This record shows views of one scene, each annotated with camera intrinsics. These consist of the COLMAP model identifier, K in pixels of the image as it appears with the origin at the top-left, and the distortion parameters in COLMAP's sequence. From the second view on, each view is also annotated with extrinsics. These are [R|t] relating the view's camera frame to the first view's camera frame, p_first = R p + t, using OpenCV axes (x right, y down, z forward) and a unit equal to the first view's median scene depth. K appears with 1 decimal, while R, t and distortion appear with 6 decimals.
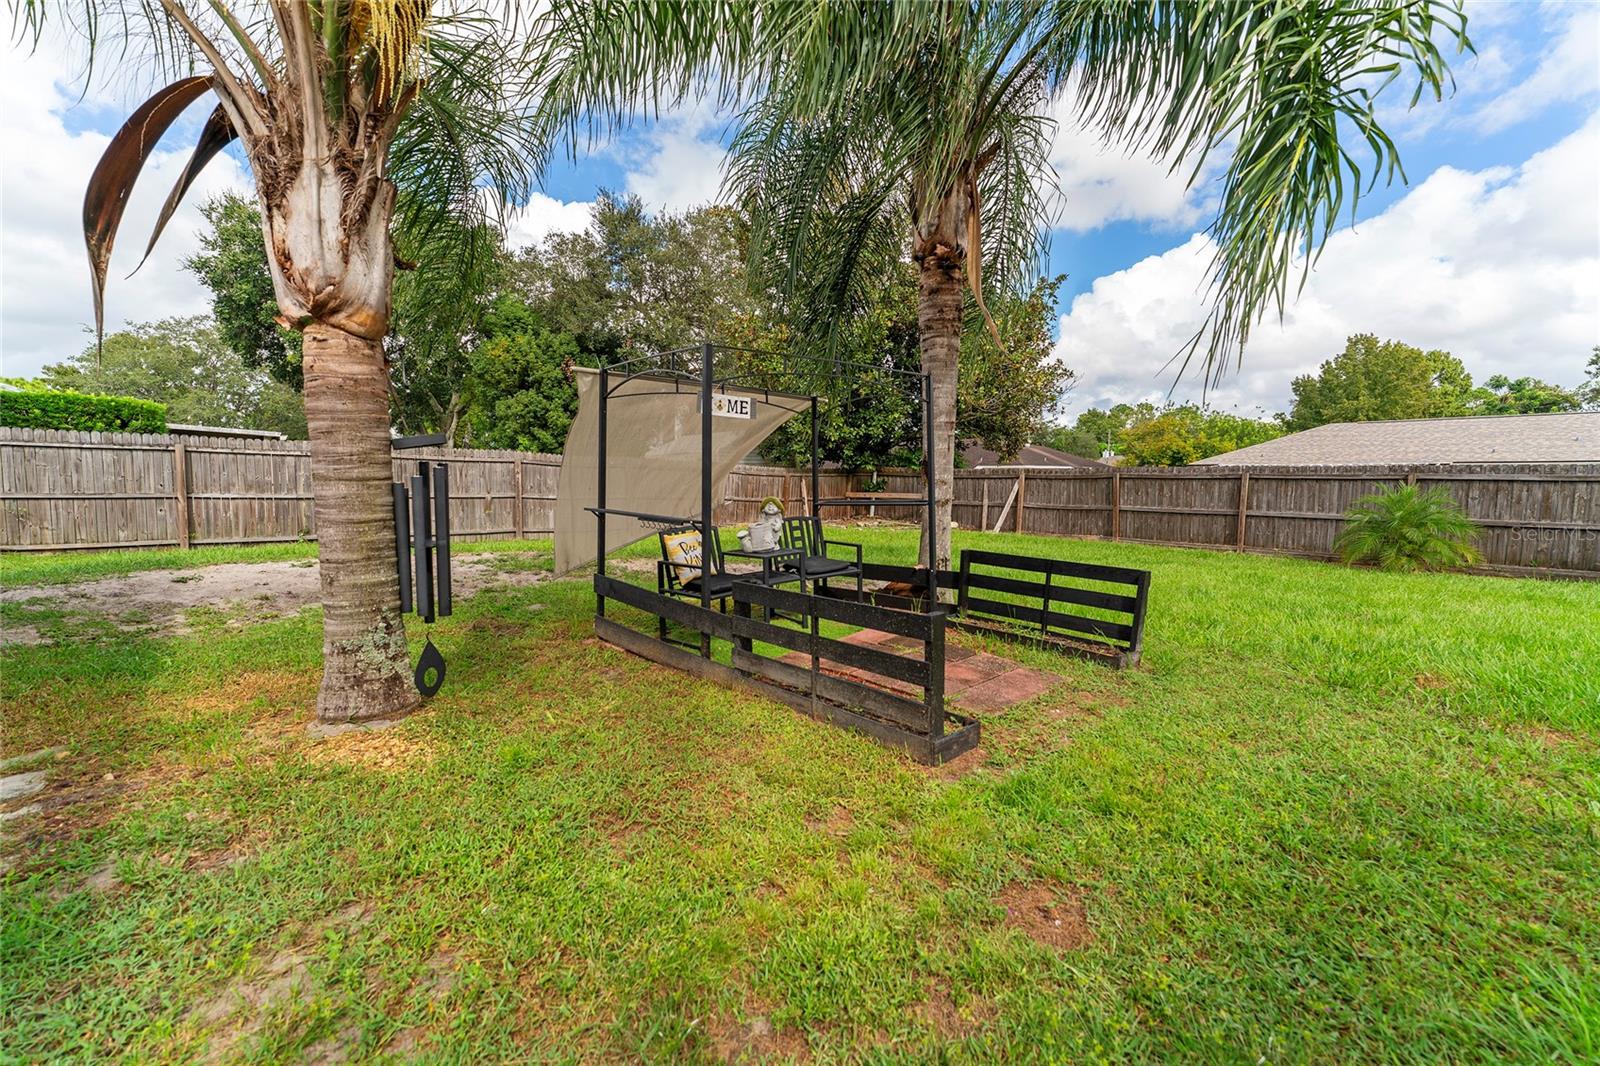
lens RADIAL K [[643.7, 0, 810.7], [0, 643.7, 529.5], [0, 0, 1]] dist [0.008992, -0.000223]
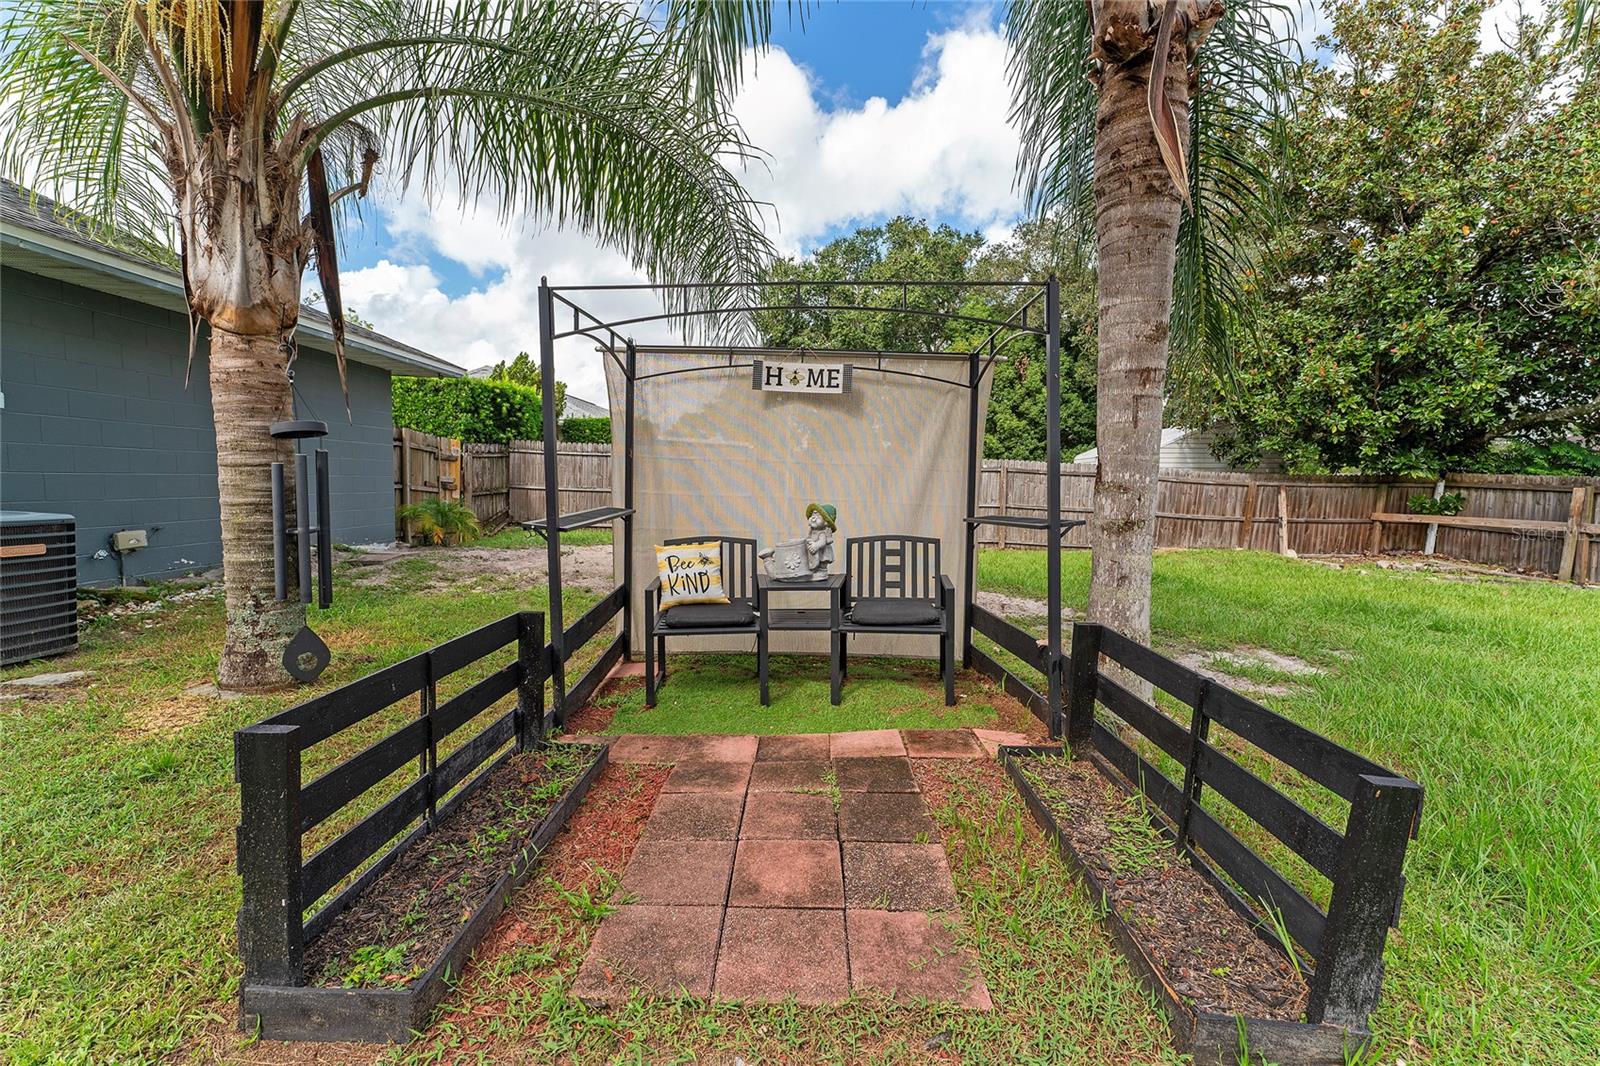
lens RADIAL K [[679.2, 0, 798.9], [0, 679.2, 529.8], [0, 0, 1]] dist [-0.000825, -0.000147]
pose [[0.720463, 0.061678, -0.690745, 0.399630], [-0.073306, 0.997230, 0.012585, -0.027719], [0.689608, 0.041569, 0.722989, 0.431608]]
